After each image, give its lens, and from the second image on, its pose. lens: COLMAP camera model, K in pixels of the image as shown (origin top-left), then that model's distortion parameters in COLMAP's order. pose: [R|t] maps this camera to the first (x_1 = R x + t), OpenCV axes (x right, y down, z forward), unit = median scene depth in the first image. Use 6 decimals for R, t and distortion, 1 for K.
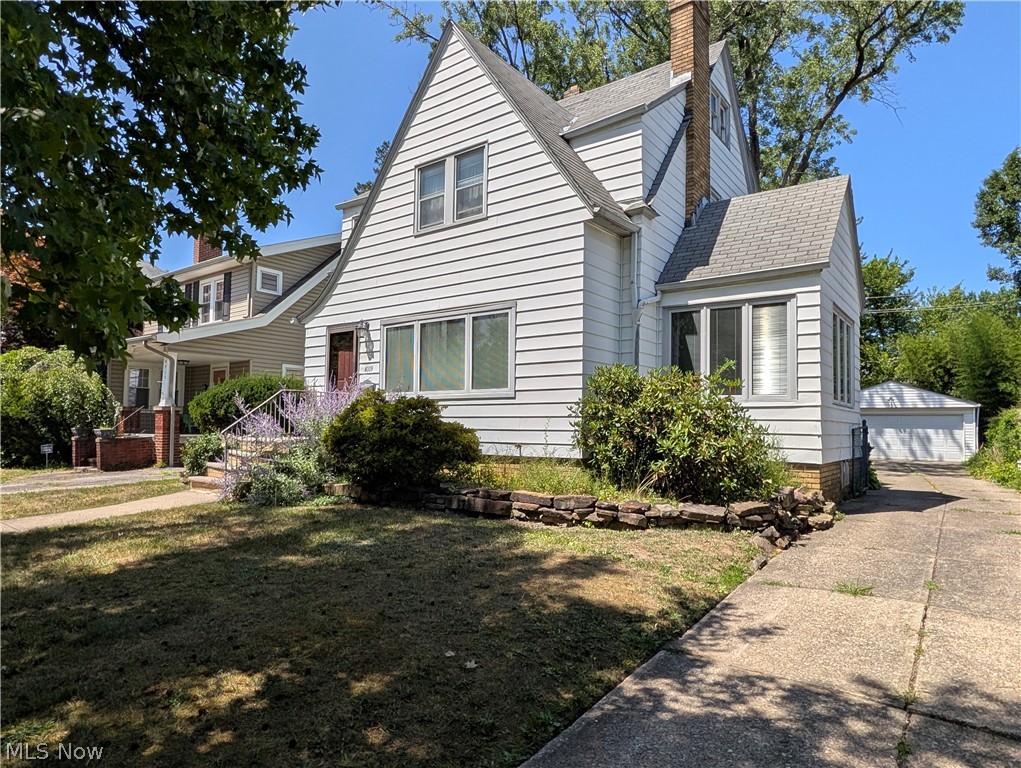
lens RADIAL K [[615.1, 0, 513.7], [0, 615.1, 395.7], [0, 0, 1]] dist [0.002853, -0.000031]
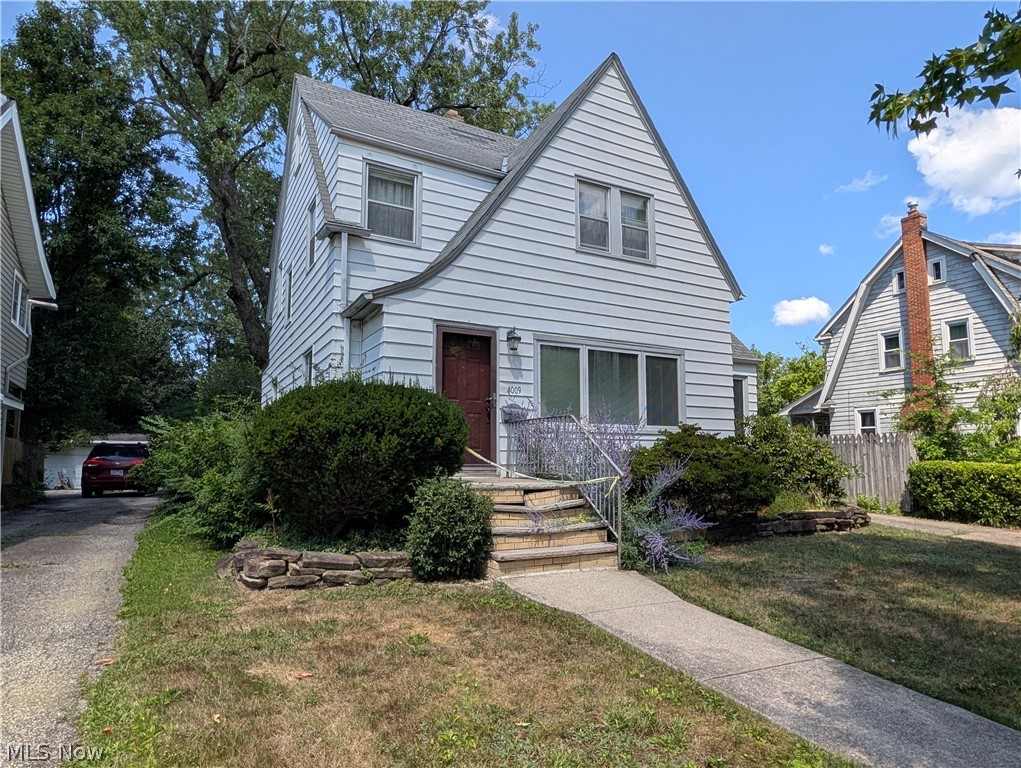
lens RADIAL K [[615.1, 0, 513.7], [0, 615.1, 395.7], [0, 0, 1]] dist [0.002853, -0.000031]
pose [[0.407451, 0.085963, 0.909172, -1.067661], [-0.037692, 0.996294, -0.077309, 0.027025], [-0.912449, -0.002769, 0.409182, 0.763443]]
